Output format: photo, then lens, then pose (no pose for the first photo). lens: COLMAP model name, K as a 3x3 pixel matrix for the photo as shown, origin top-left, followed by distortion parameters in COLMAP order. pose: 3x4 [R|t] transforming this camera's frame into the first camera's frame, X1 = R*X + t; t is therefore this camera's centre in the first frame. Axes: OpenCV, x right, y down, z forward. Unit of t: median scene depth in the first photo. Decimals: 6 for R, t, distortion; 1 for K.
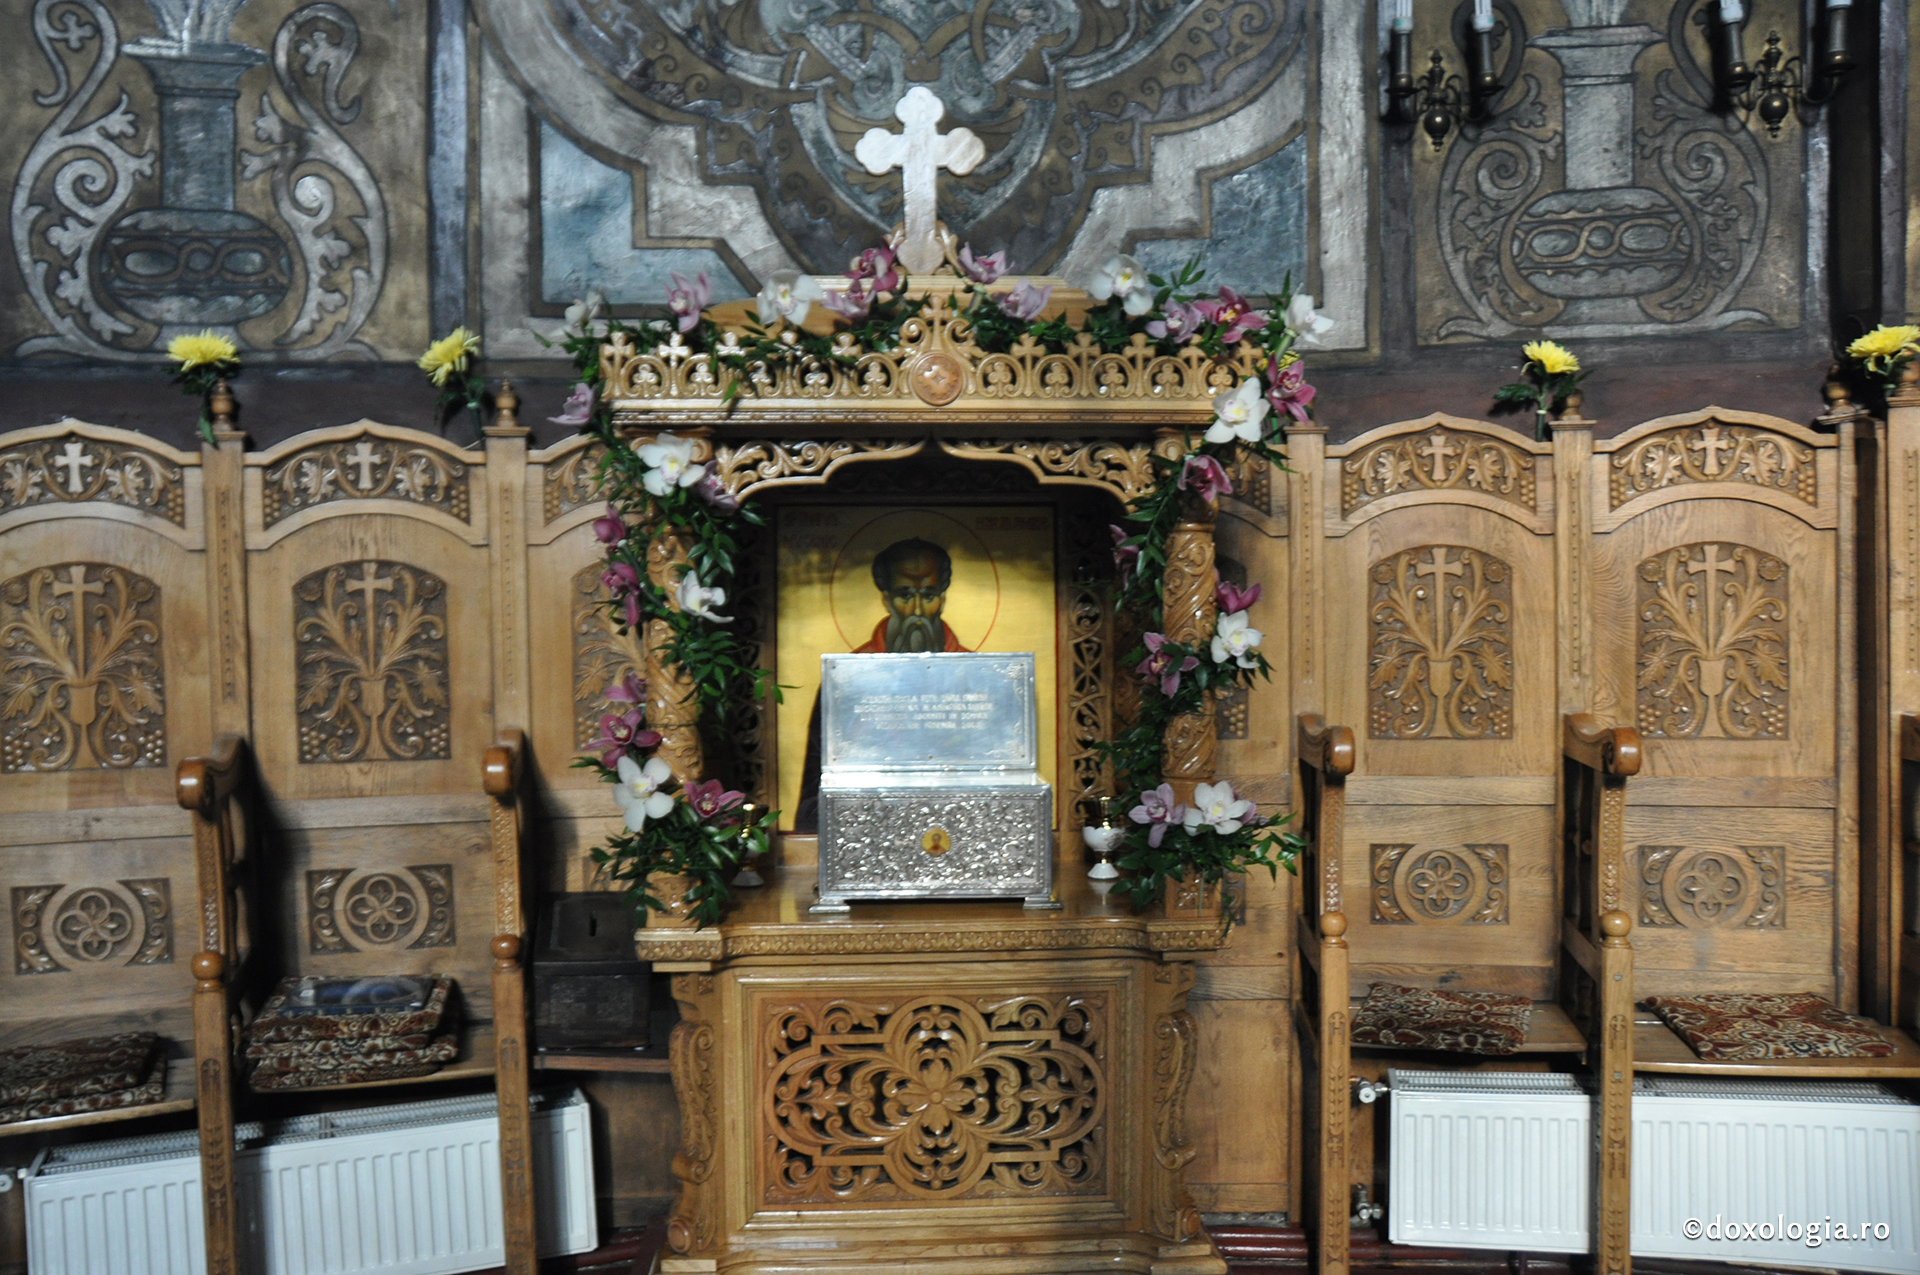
lens RADIAL K [[1317.9, 0, 919.1], [0, 1317.9, 593.9], [0, 0, 1]] dist [-0.128526, 0.085424]
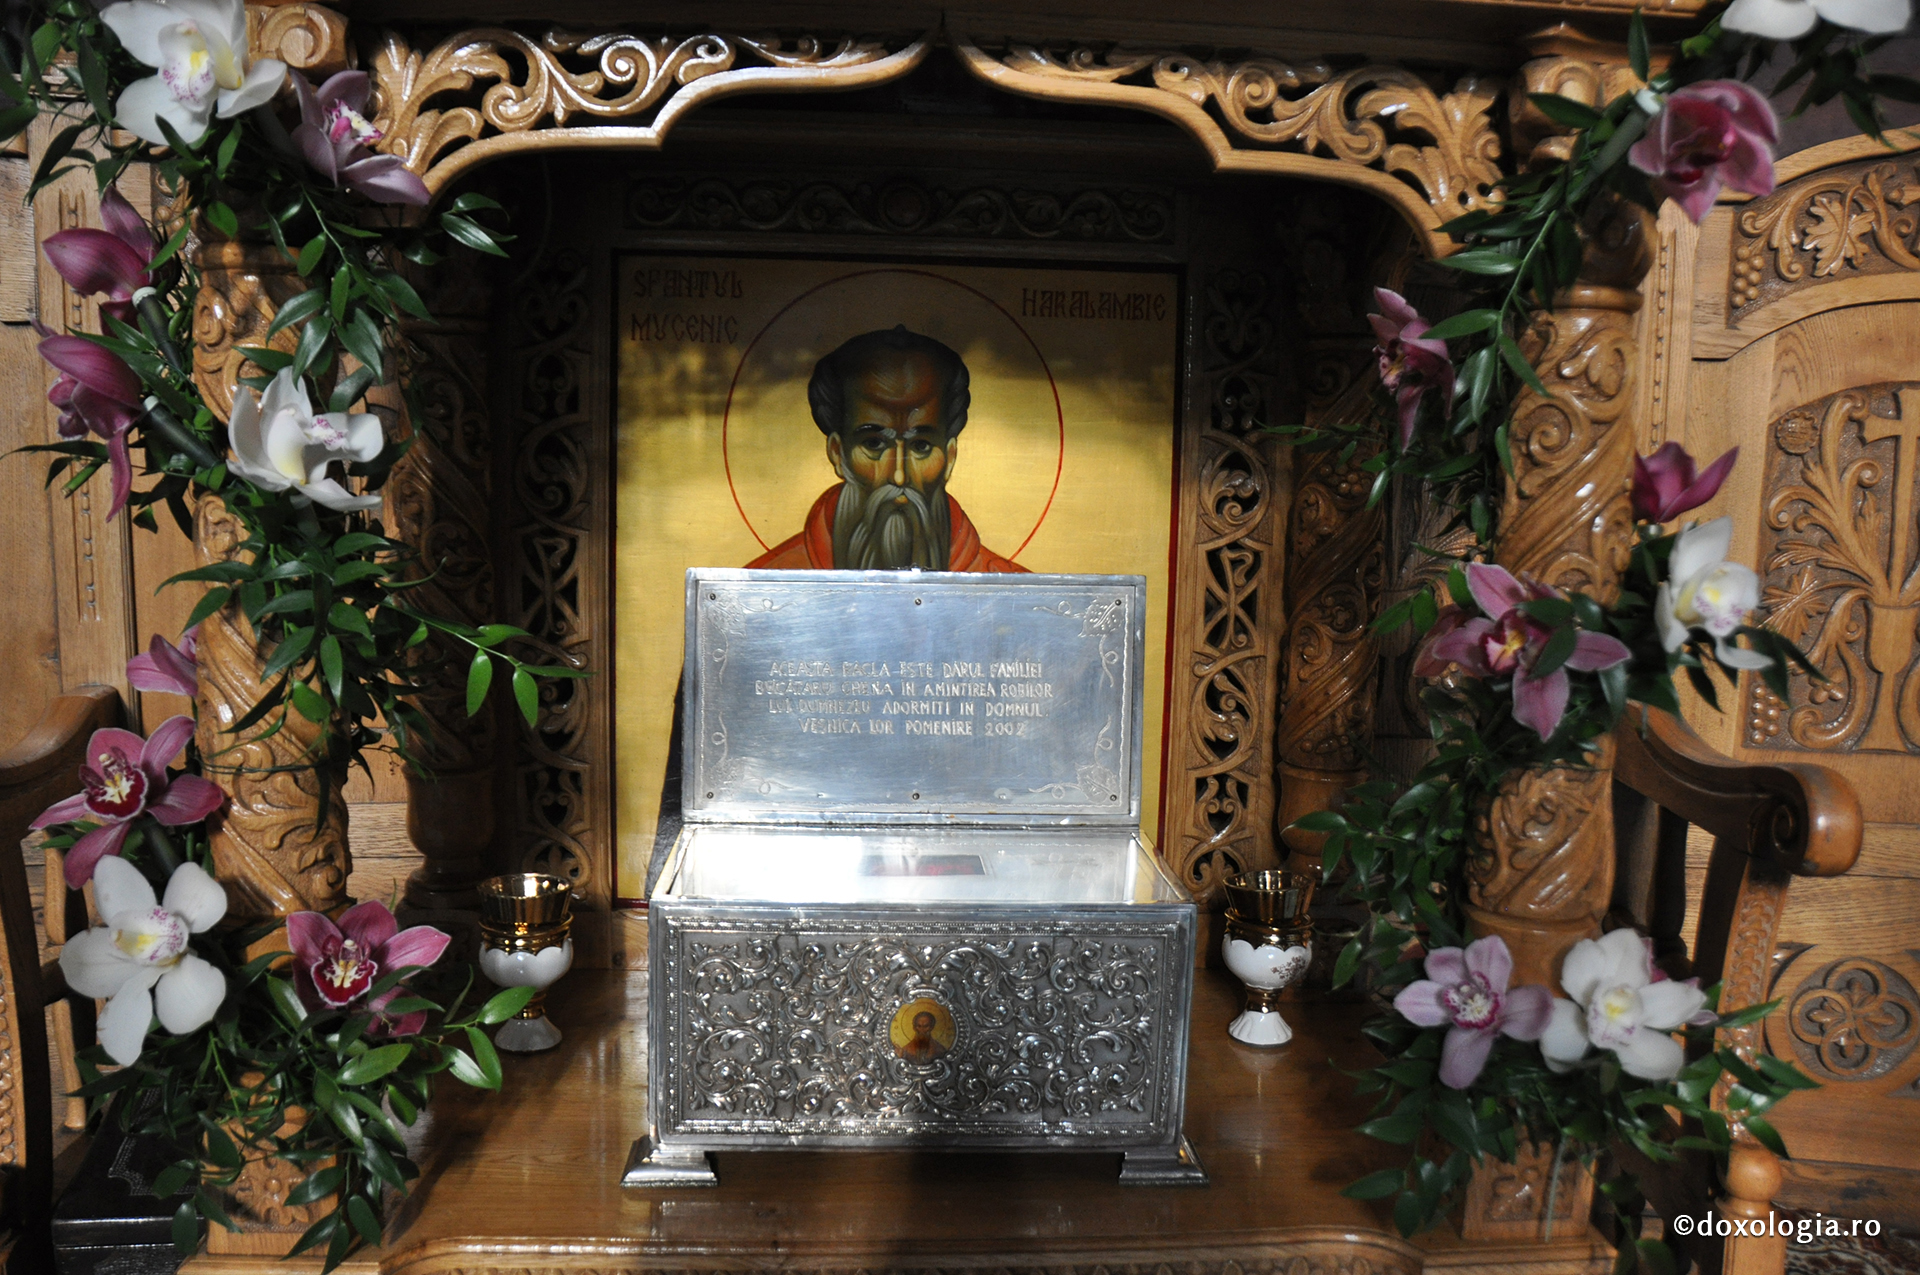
lens RADIAL K [[1317.9, 0, 919.1], [0, 1317.9, 593.9], [0, 0, 1]] dist [-0.128526, 0.085424]
pose [[0.999536, 0.028580, 0.010579, 0.003172], [-0.029632, 0.992522, 0.118414, -0.001975], [-0.007116, -0.118672, 0.992908, 0.593972]]
